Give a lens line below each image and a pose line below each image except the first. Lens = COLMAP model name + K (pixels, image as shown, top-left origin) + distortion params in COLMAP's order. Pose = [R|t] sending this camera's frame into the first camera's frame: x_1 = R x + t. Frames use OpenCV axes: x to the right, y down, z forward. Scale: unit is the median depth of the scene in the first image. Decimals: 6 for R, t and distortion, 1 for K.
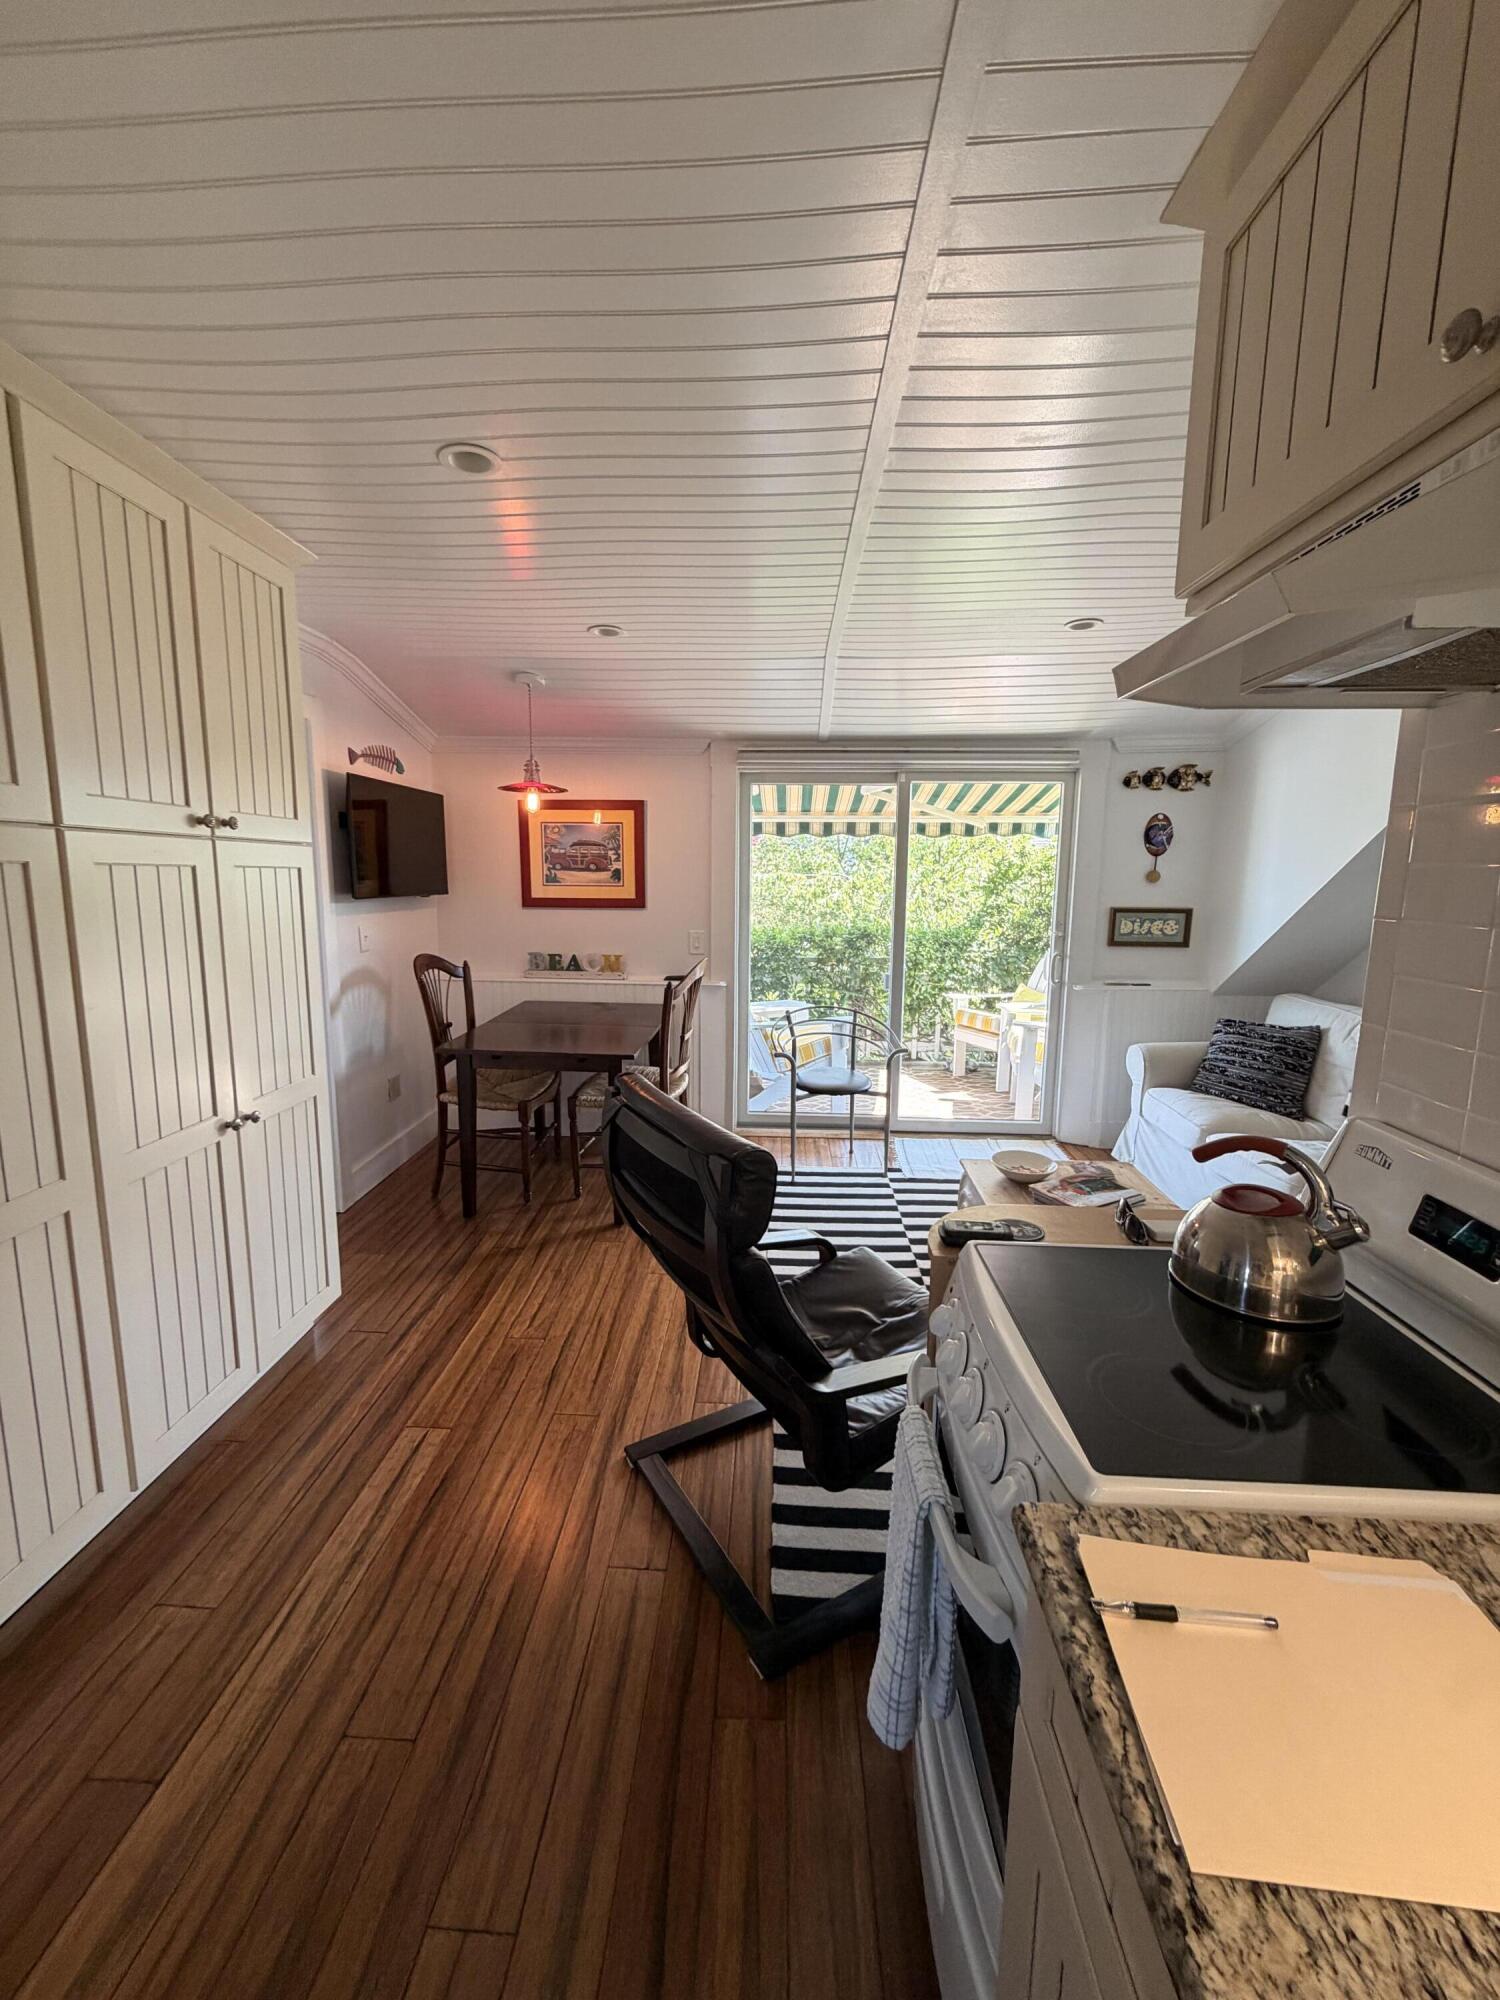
lens RADIAL K [[808.2, 0, 741.8], [0, 808.2, 997.0], [0, 0, 1]] dist [-0.003231, 0.000446]
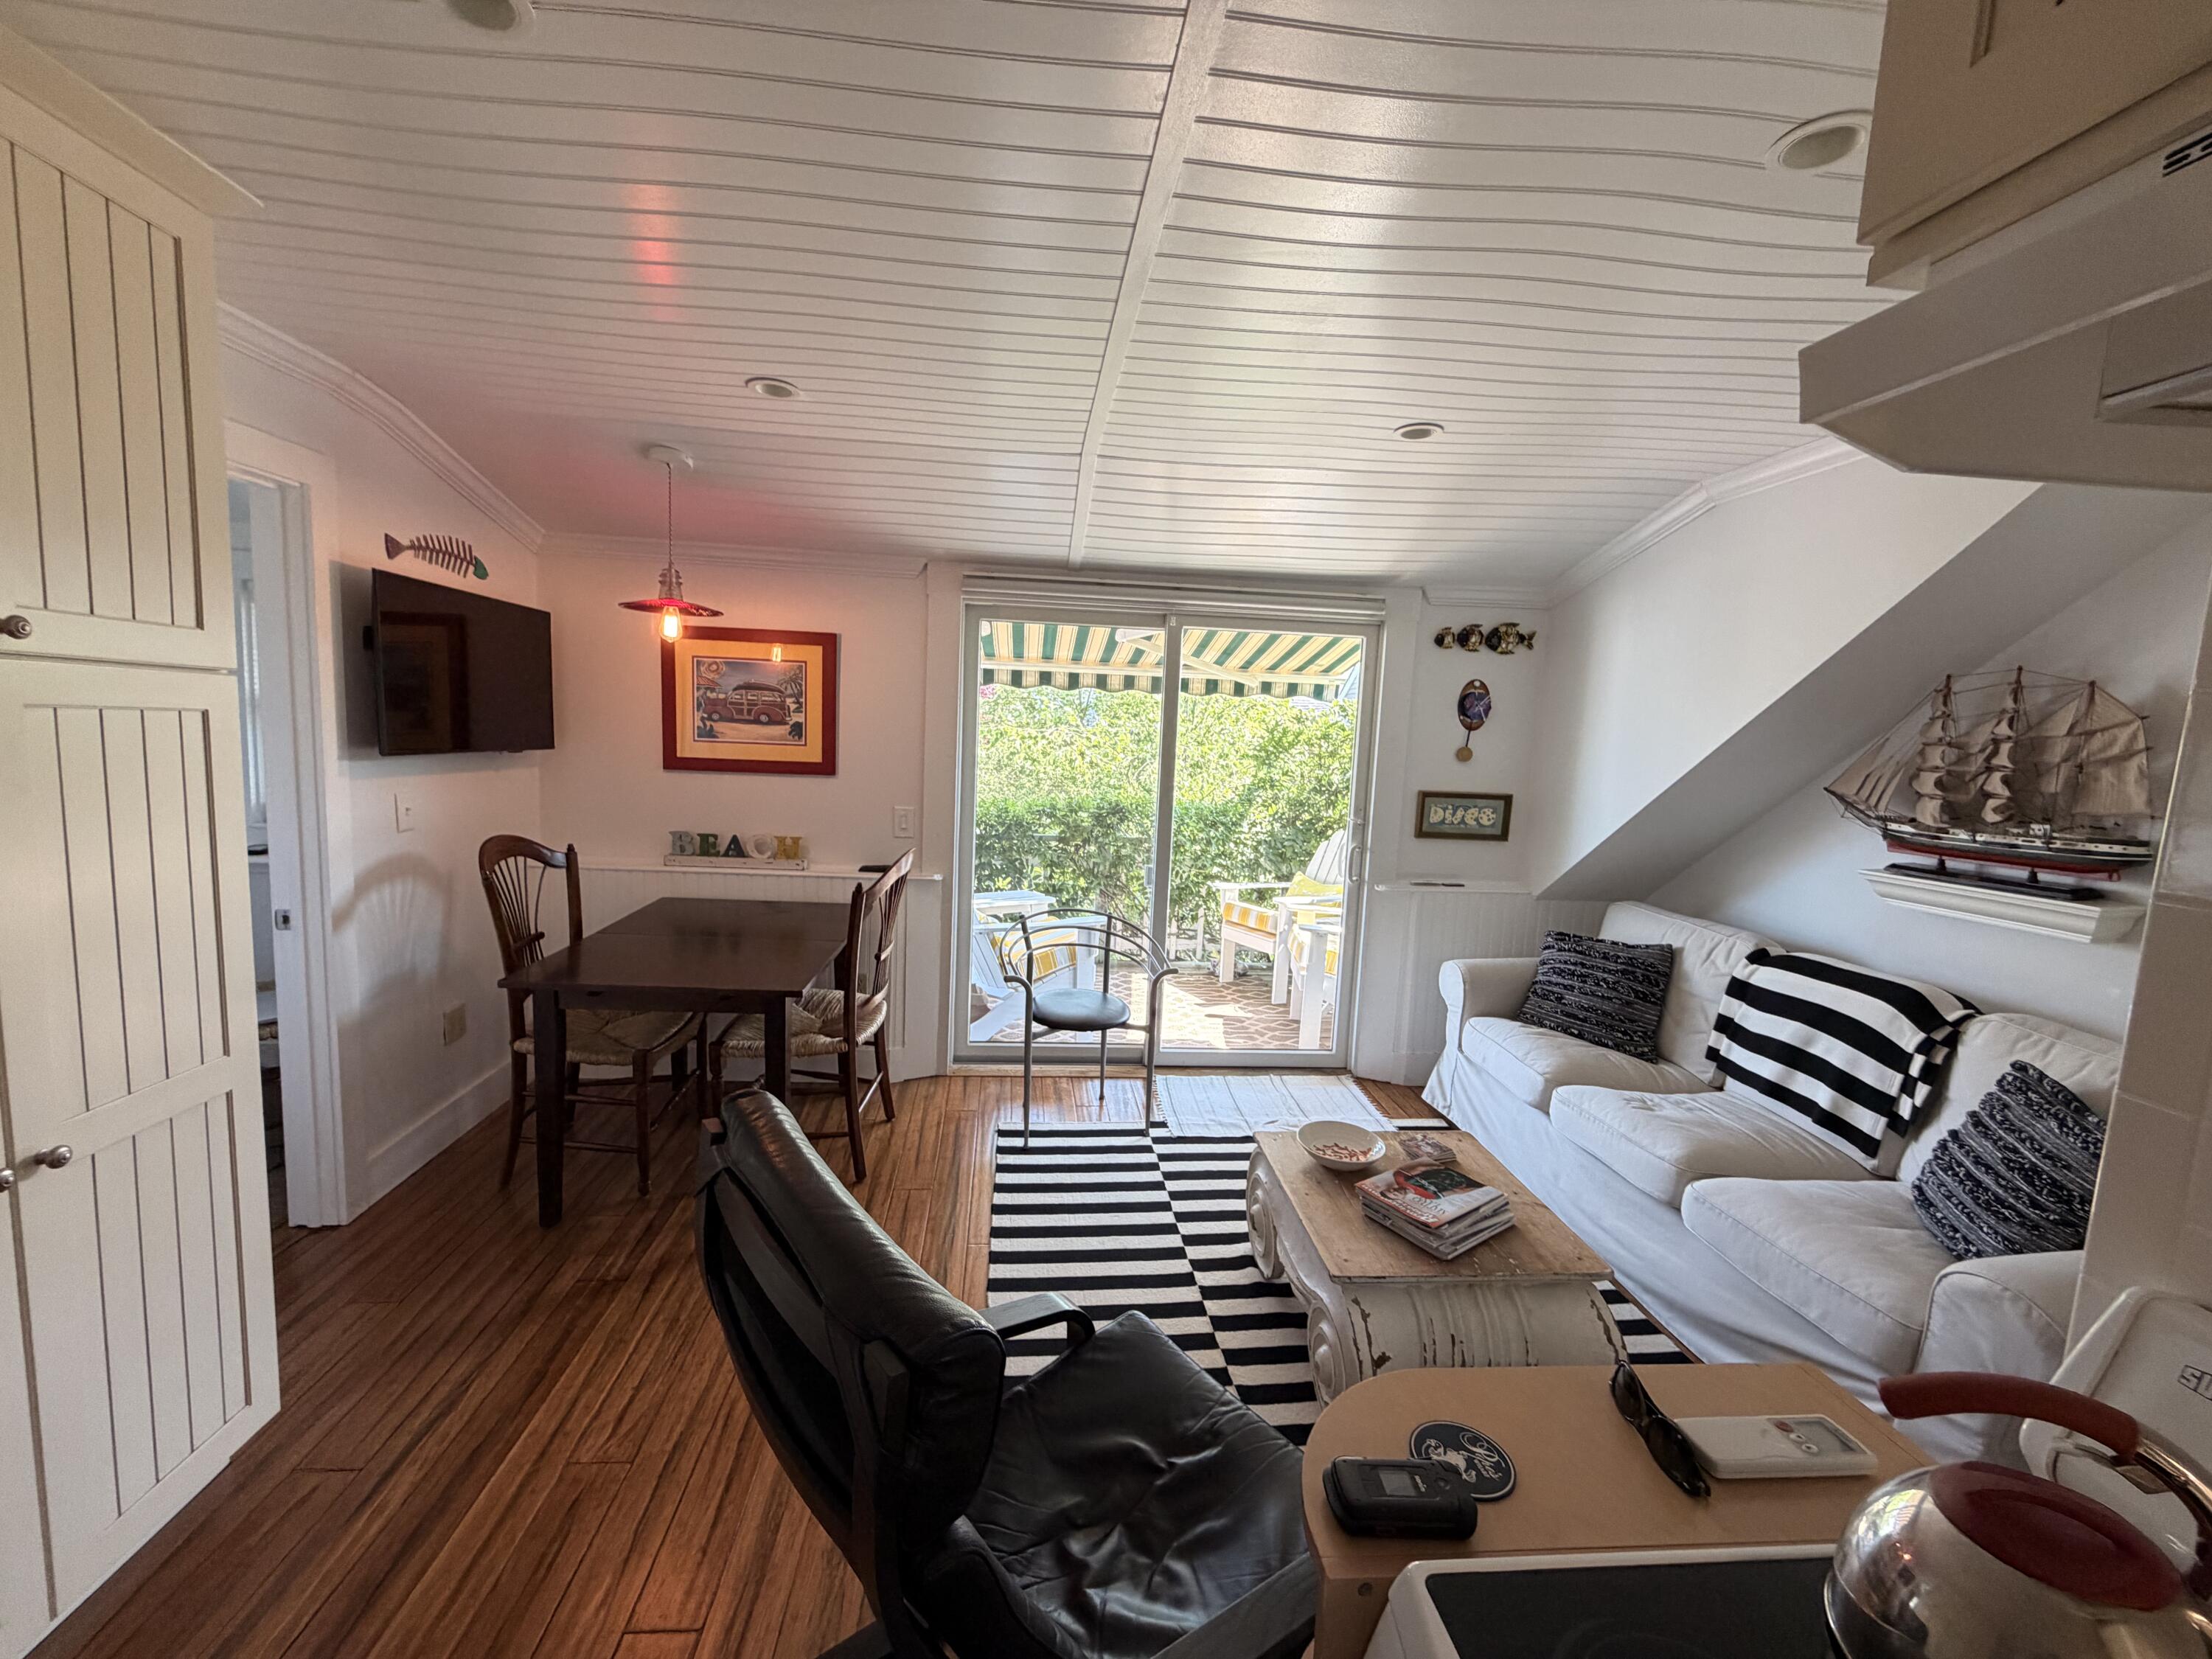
lens RADIAL K [[893.8, 0, 1094.4], [0, 893.8, 826.3], [0, 0, 1]] dist [-0.003231, 0.000446]
pose [[0.990194, 0.019676, 0.138310, 0.005956], [-0.013981, 0.999019, -0.042026, -0.036480], [-0.139001, 0.039680, 0.989497, 0.170562]]
